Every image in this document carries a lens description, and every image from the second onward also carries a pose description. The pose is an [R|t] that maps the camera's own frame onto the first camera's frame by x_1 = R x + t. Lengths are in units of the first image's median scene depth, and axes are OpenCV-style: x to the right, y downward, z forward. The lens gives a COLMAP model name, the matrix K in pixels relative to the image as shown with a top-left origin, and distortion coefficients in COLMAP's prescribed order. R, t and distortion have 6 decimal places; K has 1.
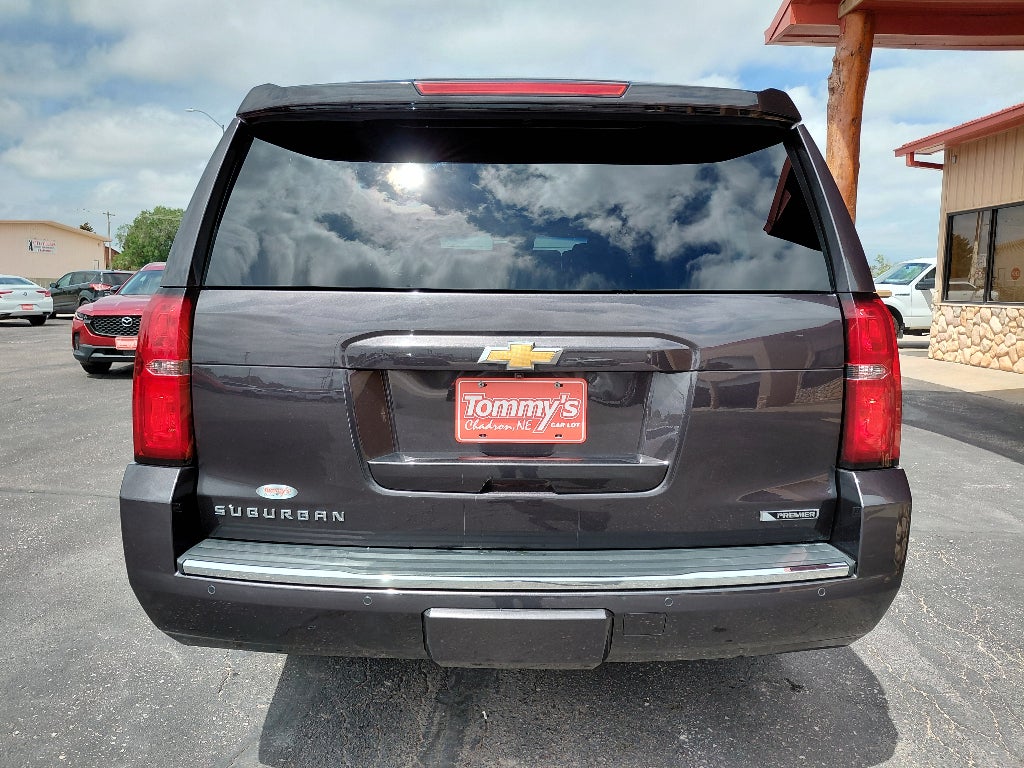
lens RADIAL K [[787.5, 0, 512.0], [0, 787.5, 384.0], [0, 0, 1]] dist [0.044996, -0.100468]
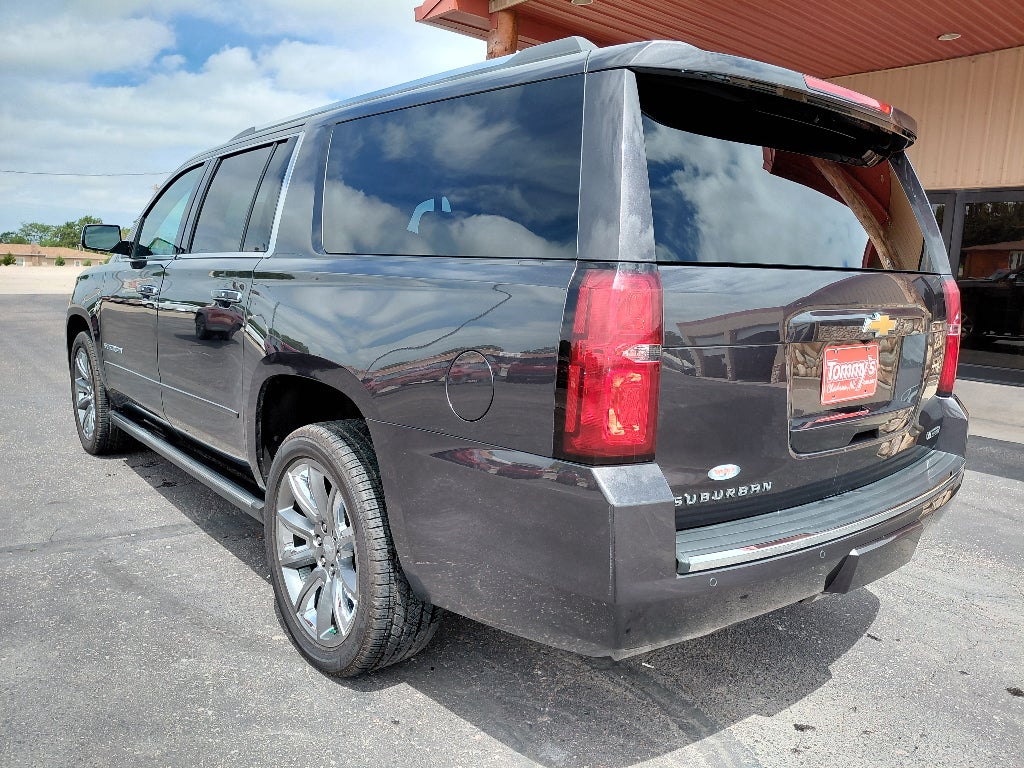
lens RADIAL K [[787.5, 0, 512.0], [0, 787.5, 384.0], [0, 0, 1]] dist [0.044996, -0.100468]
pose [[0.753323, -0.072240, 0.653671, -1.119953], [0.040741, 0.997166, 0.063250, -0.043207], [-0.656388, -0.021017, 0.754131, 0.441391]]
